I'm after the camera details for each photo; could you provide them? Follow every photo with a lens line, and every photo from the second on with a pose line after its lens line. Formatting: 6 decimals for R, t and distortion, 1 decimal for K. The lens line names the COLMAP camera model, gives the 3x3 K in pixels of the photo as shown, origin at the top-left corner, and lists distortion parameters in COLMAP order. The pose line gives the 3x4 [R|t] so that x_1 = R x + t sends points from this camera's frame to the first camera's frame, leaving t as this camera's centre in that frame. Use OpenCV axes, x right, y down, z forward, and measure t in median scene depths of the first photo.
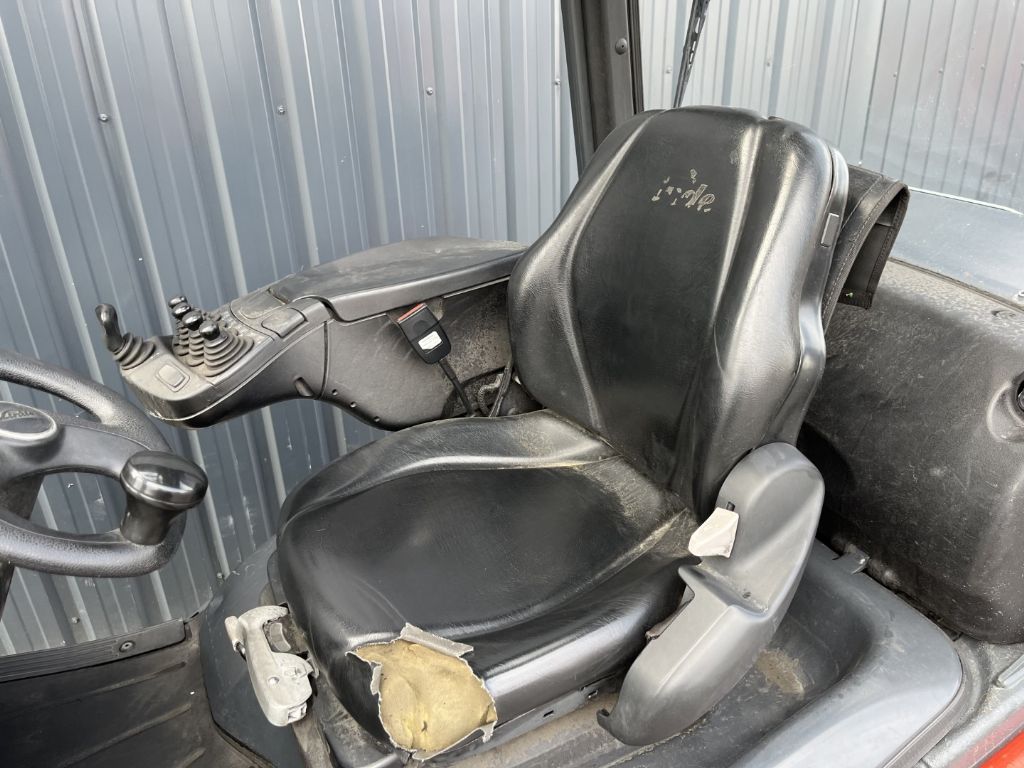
lens RADIAL K [[767.8, 0, 508.4], [0, 767.8, 381.6], [0, 0, 1]] dist [0.077955, -0.105345]
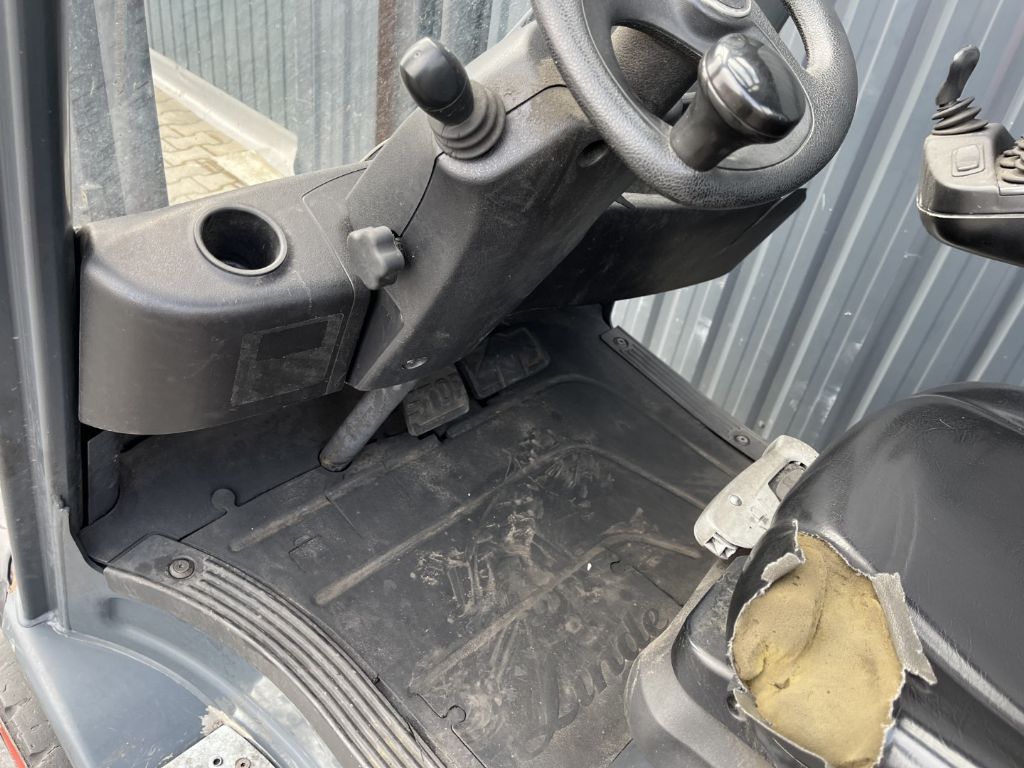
lens RADIAL K [[767.8, 0, 505.7], [0, 767.8, 389.0], [0, 0, 1]] dist [0.077955, -0.105345]
pose [[0.329412, 0.615690, -0.715830, 0.105393], [-0.533549, 0.746876, 0.396864, 0.118881], [0.778982, 0.251199, 0.574531, 0.353607]]
